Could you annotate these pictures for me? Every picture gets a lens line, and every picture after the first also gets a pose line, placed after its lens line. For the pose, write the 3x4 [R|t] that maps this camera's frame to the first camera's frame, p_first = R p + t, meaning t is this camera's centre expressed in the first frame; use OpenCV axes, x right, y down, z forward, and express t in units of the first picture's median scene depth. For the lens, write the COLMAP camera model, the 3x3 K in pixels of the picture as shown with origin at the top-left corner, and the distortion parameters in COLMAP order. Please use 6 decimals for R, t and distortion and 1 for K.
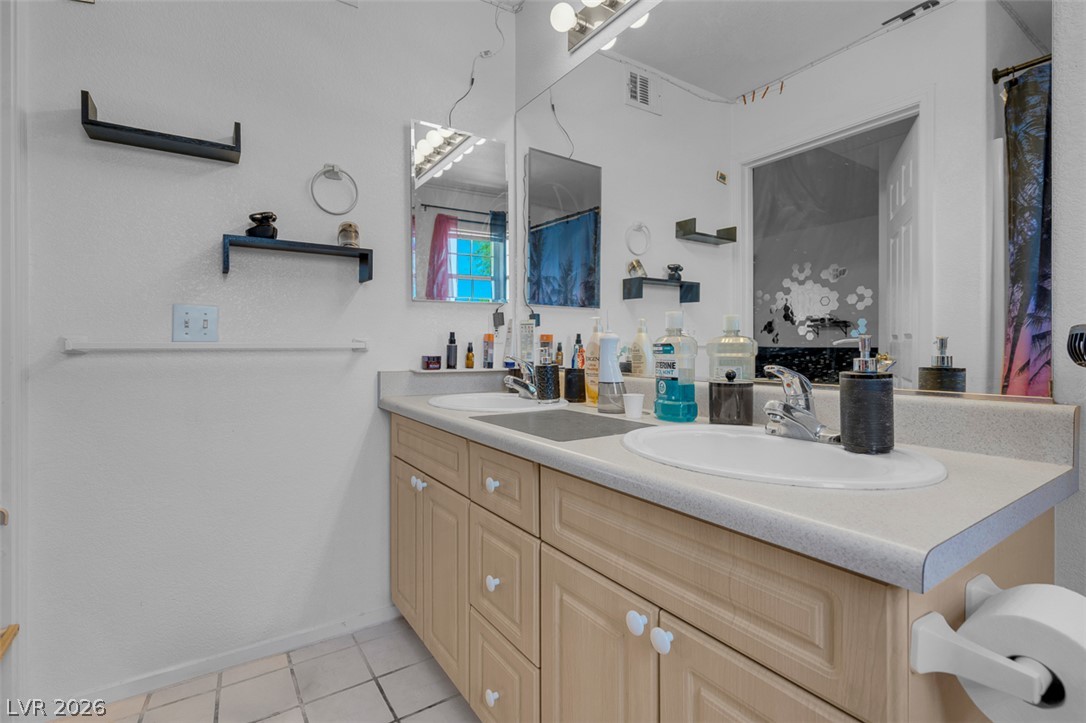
lens RADIAL K [[501.0, 0, 530.5], [0, 501.0, 341.4], [0, 0, 1]] dist [-0.002793, -0.000238]
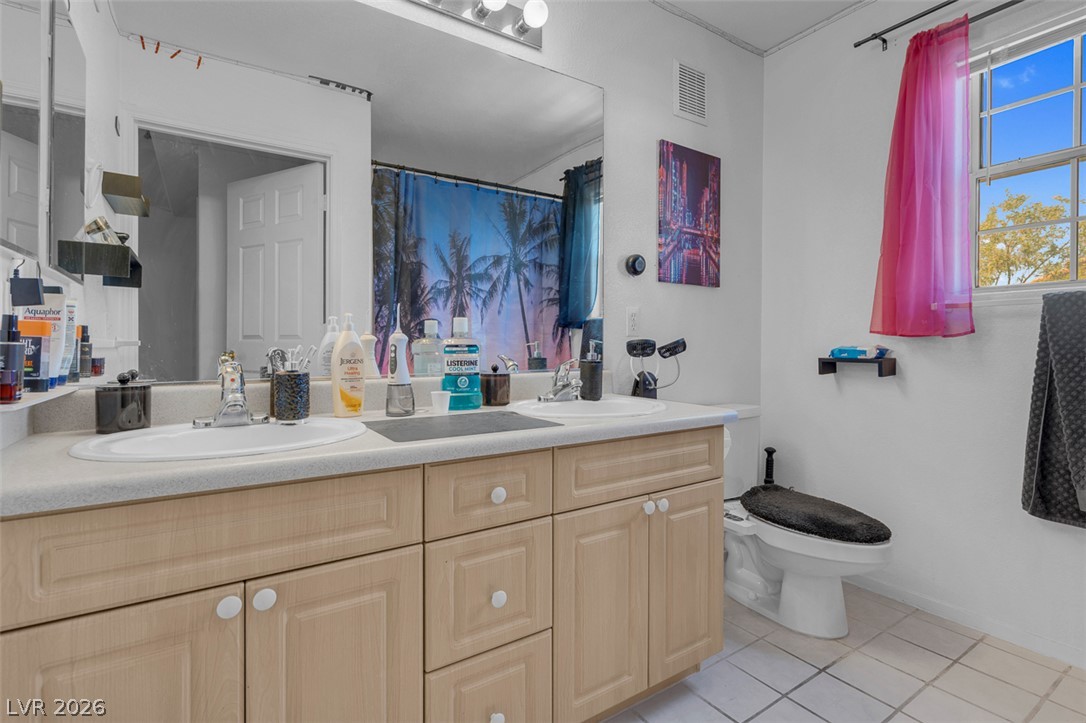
lens RADIAL K [[501.0, 0, 530.5], [0, 501.0, 341.4], [0, 0, 1]] dist [-0.002793, -0.000238]
pose [[0.011845, 0.005502, 0.999915, -0.936238], [-0.016133, 0.999856, -0.005310, 0.000244], [-0.999800, -0.016069, 0.011932, 0.854695]]
